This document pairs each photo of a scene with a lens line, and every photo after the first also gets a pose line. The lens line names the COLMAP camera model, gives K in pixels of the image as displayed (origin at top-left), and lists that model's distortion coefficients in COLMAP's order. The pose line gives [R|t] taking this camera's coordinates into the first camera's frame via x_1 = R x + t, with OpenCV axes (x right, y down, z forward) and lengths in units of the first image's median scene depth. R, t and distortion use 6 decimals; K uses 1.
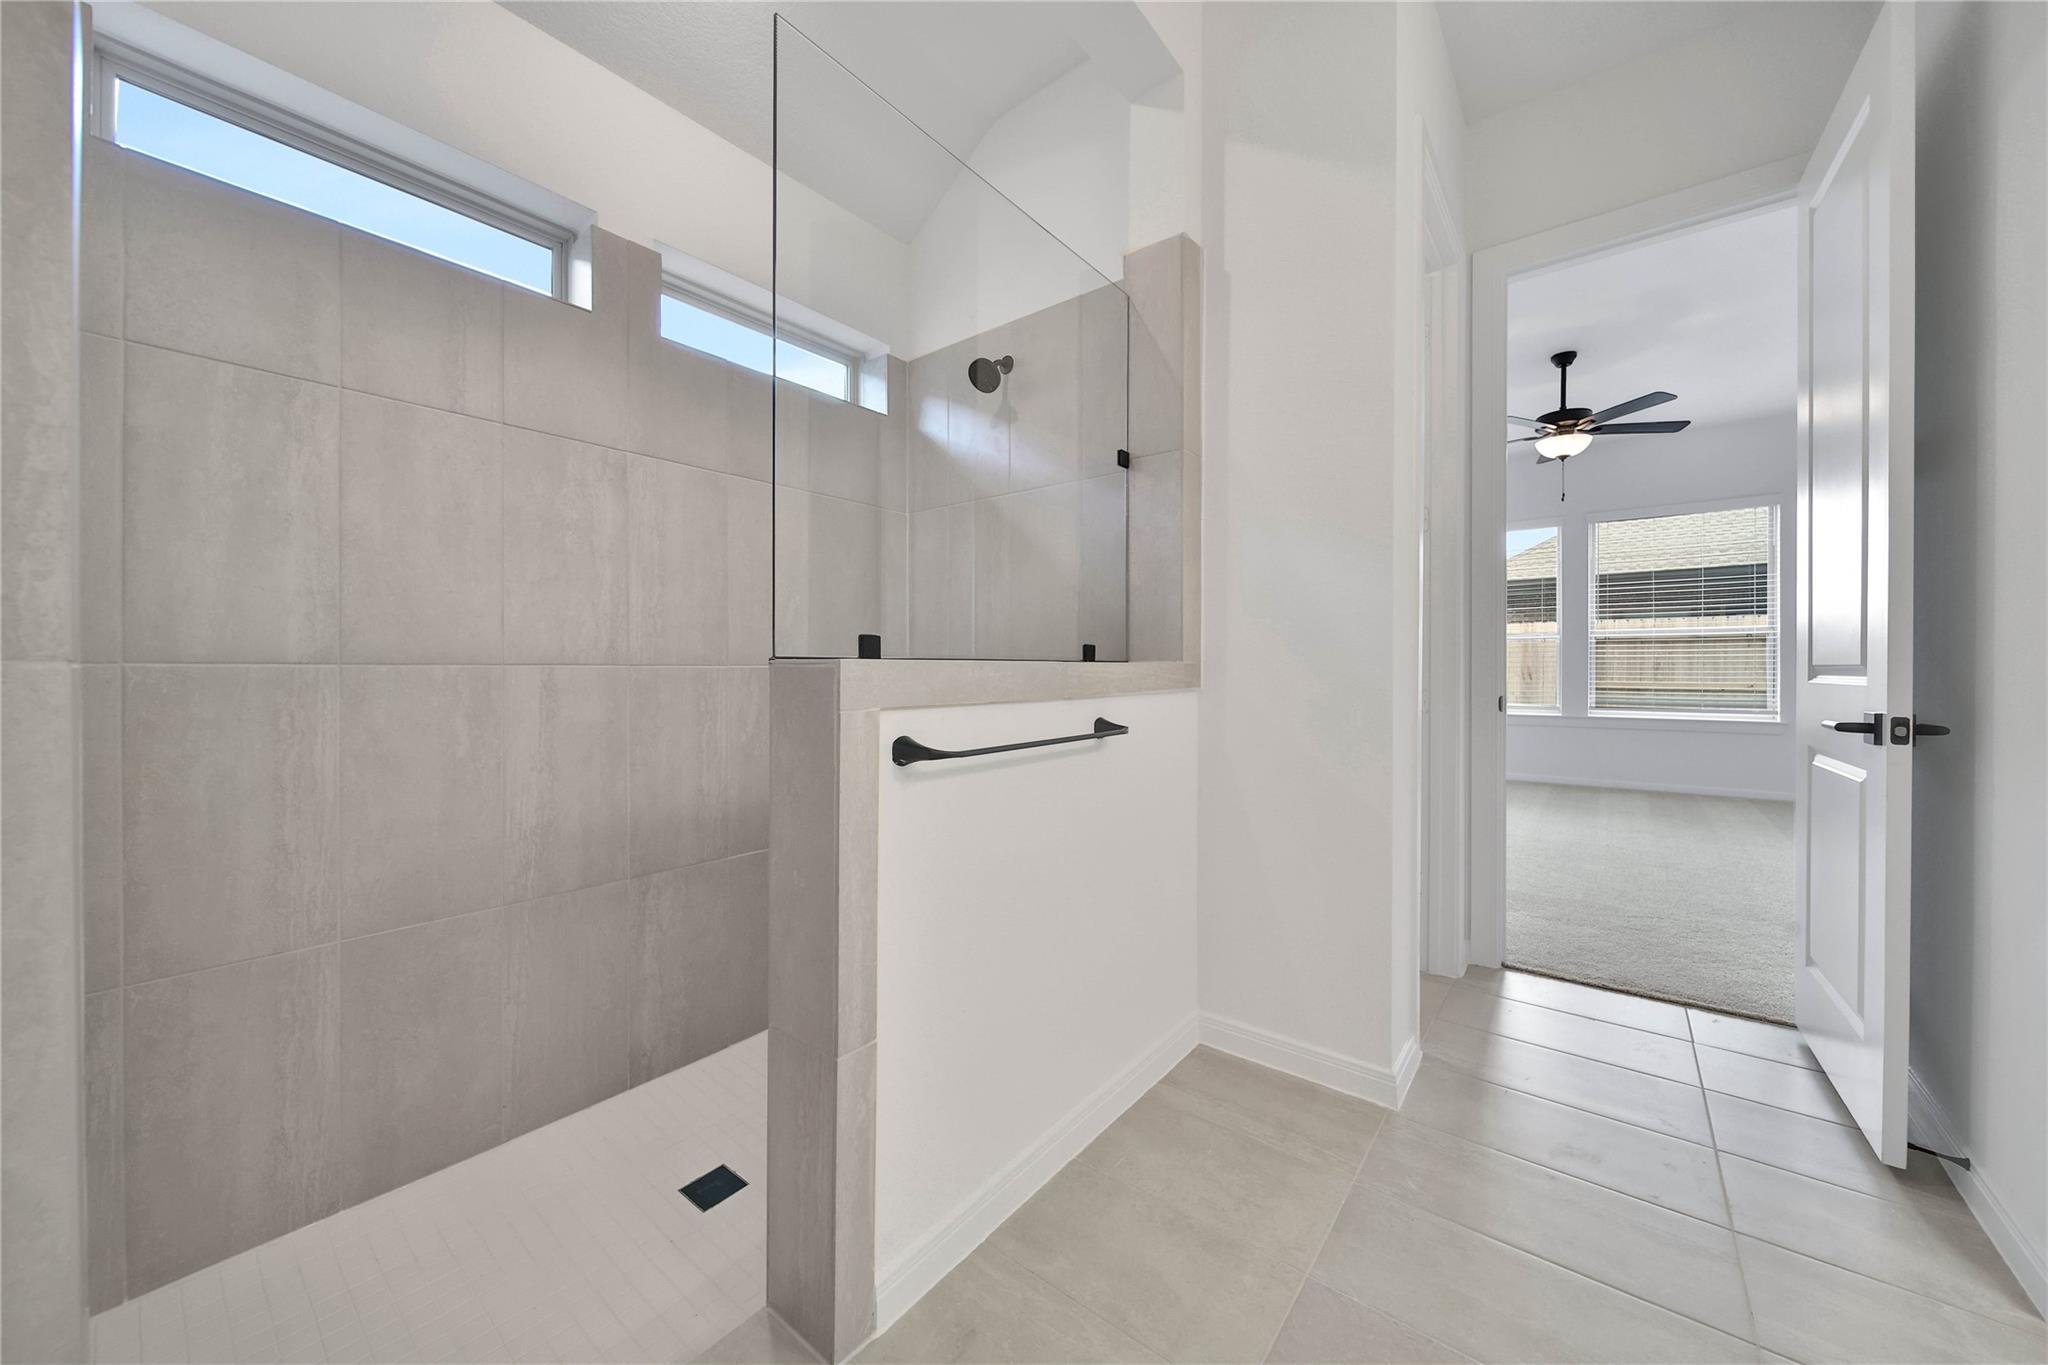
lens RADIAL K [[728.5, 0, 1025.8], [0, 728.5, 668.2], [0, 0, 1]] dist [0.000479, -0.001251]
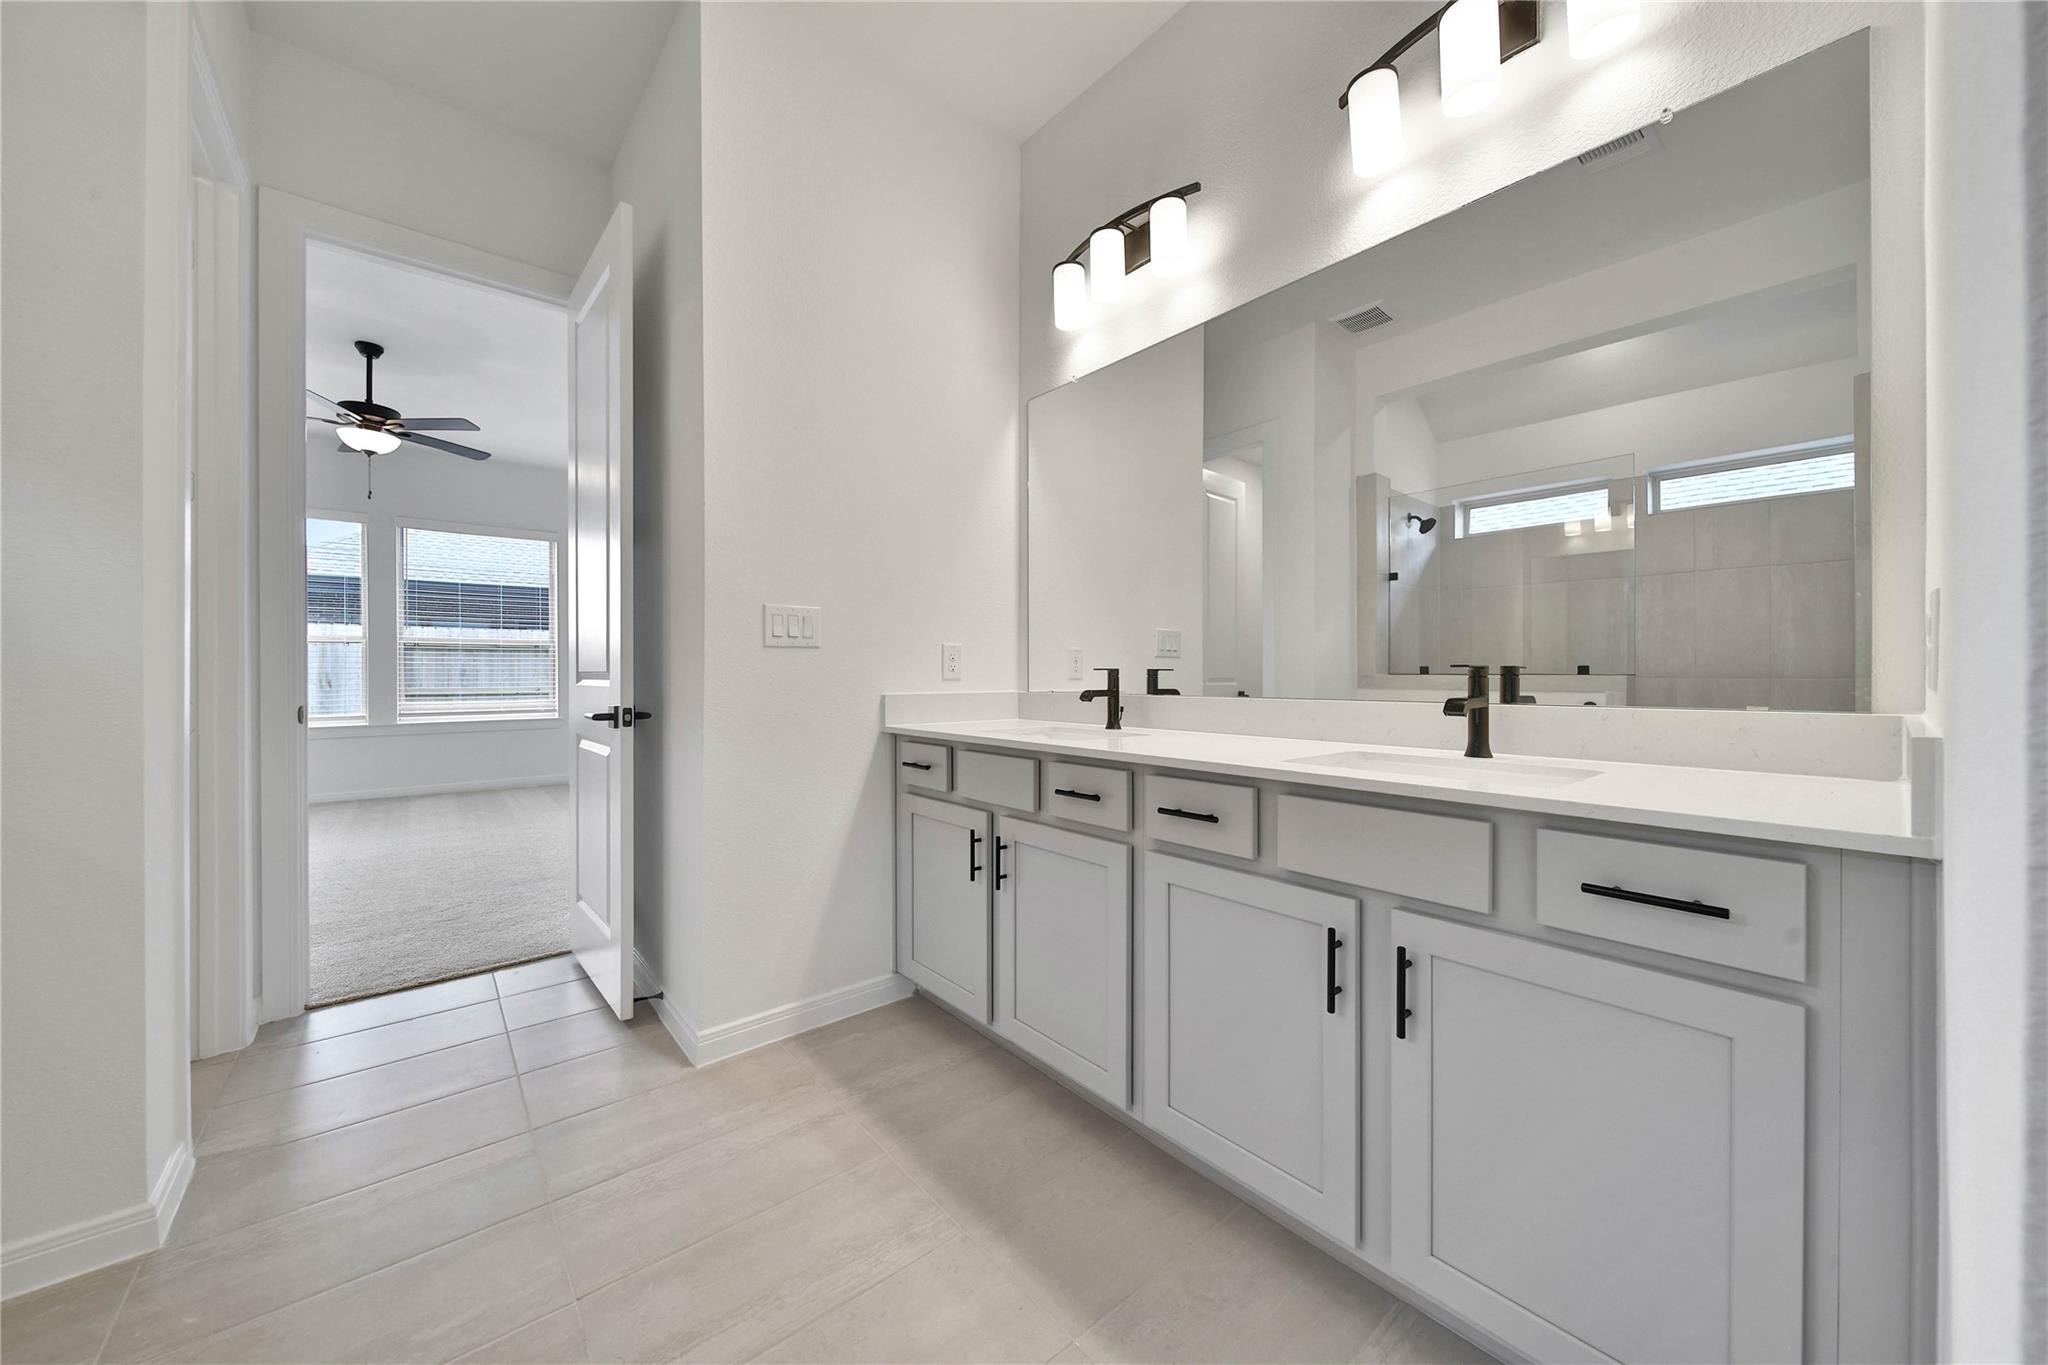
lens RADIAL K [[728.5, 0, 1009.5], [0, 728.5, 678.0], [0, 0, 1]] dist [0.000479, -0.001251]
pose [[0.209798, -0.006993, 0.977720, -0.038069], [0.002373, 0.999975, 0.006643, 0.000316], [-0.977742, 0.000926, 0.209810, -0.033149]]
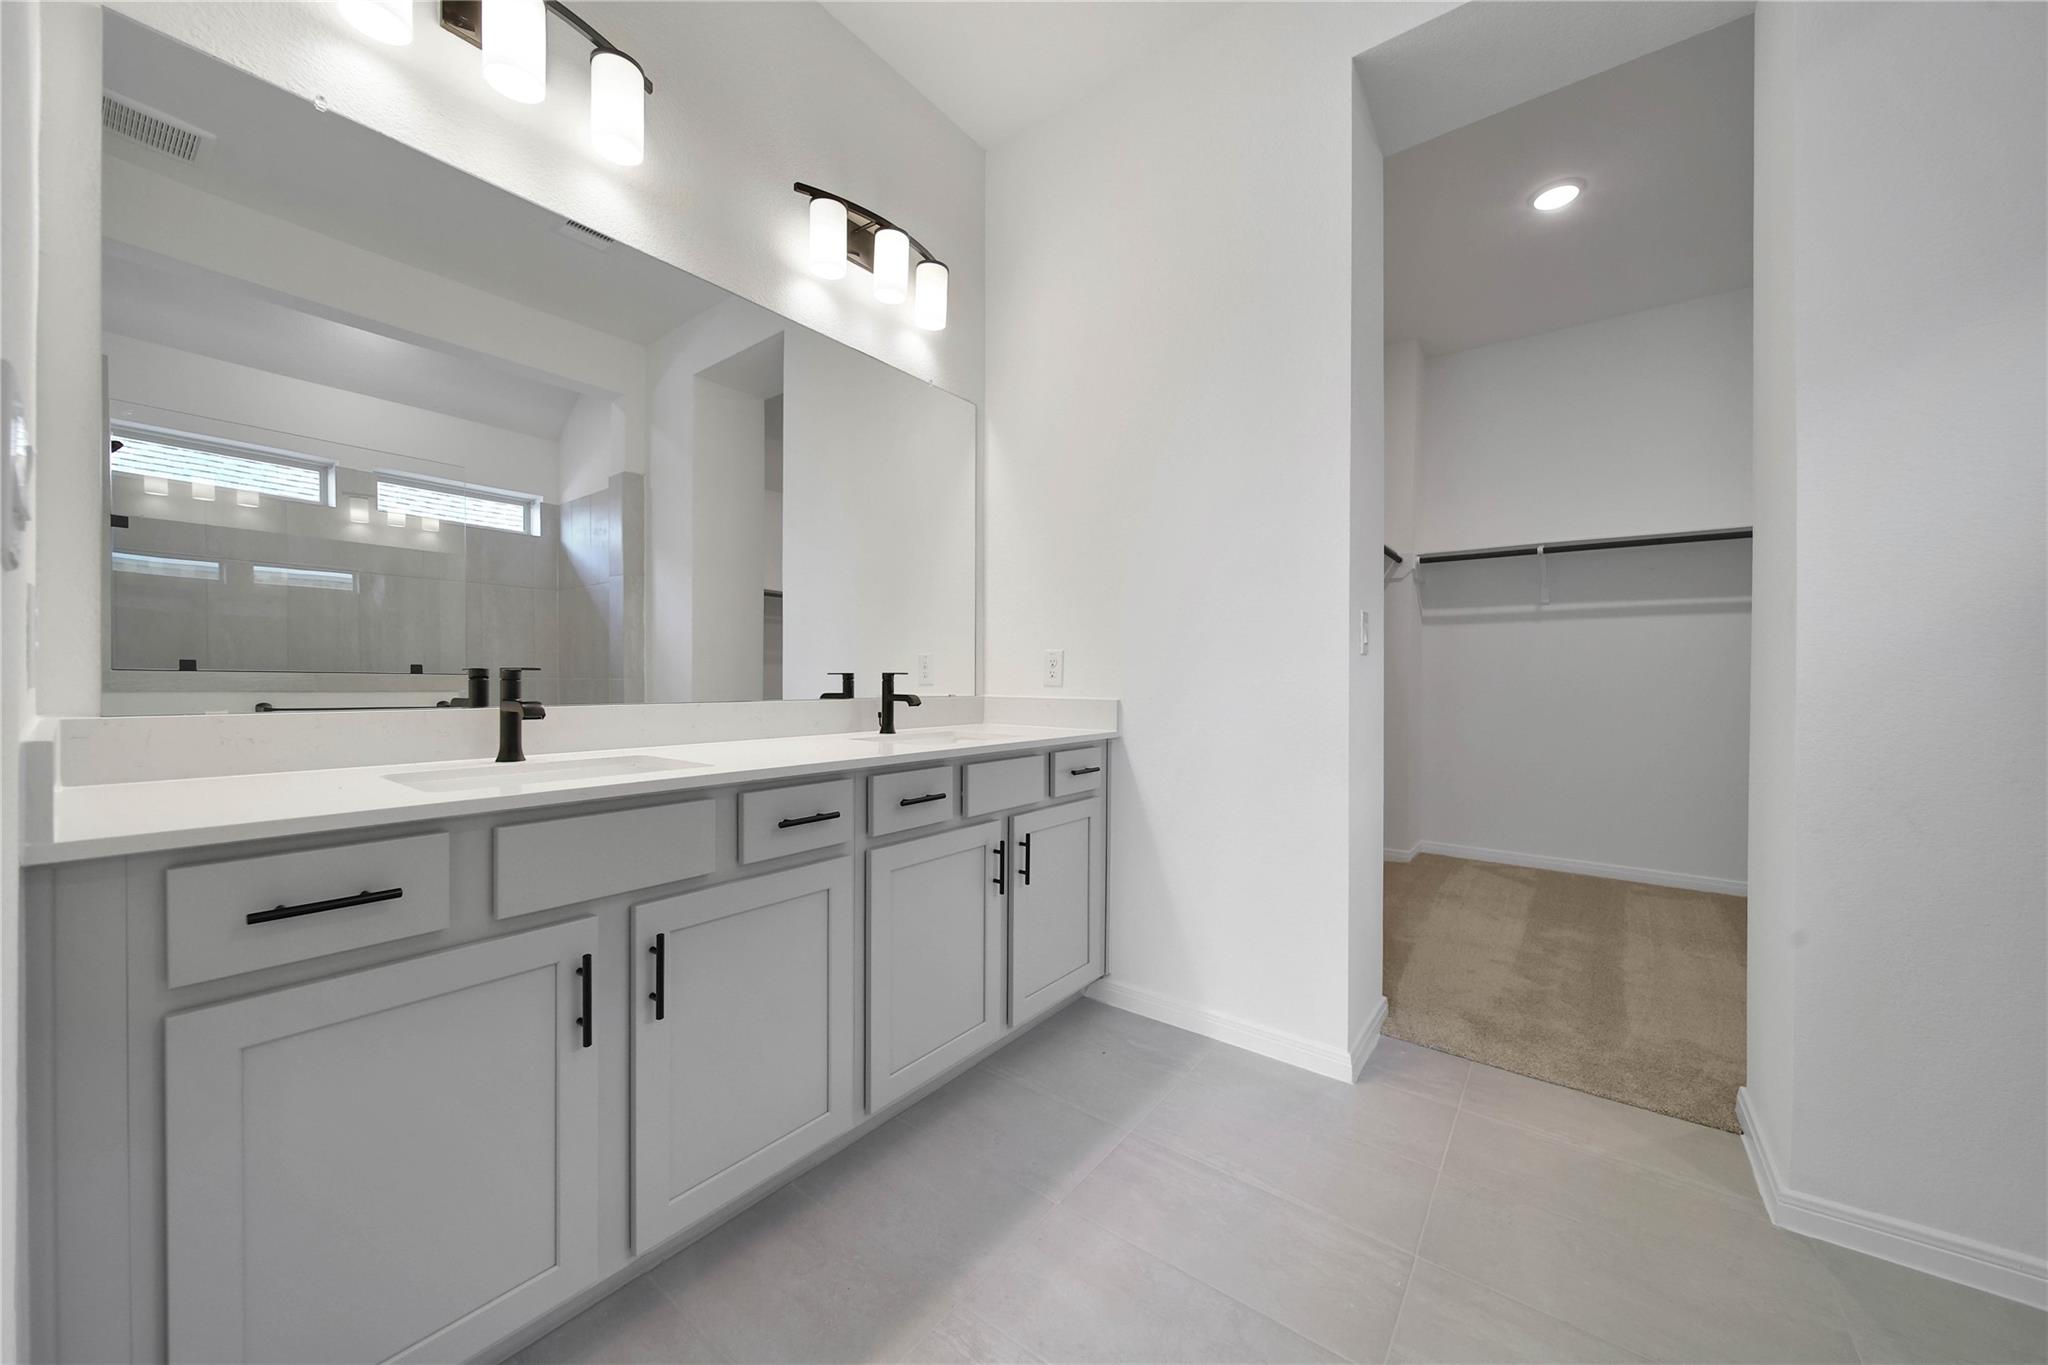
lens RADIAL K [[728.5, 0, 1026.2], [0, 728.5, 686.2], [0, 0, 1]] dist [0.000479, -0.001251]
pose [[-0.999817, -0.011931, -0.014975, 0.110263], [-0.012102, 0.999862, 0.011367, 0.000031], [0.014837, 0.011546, -0.999823, 0.157912]]
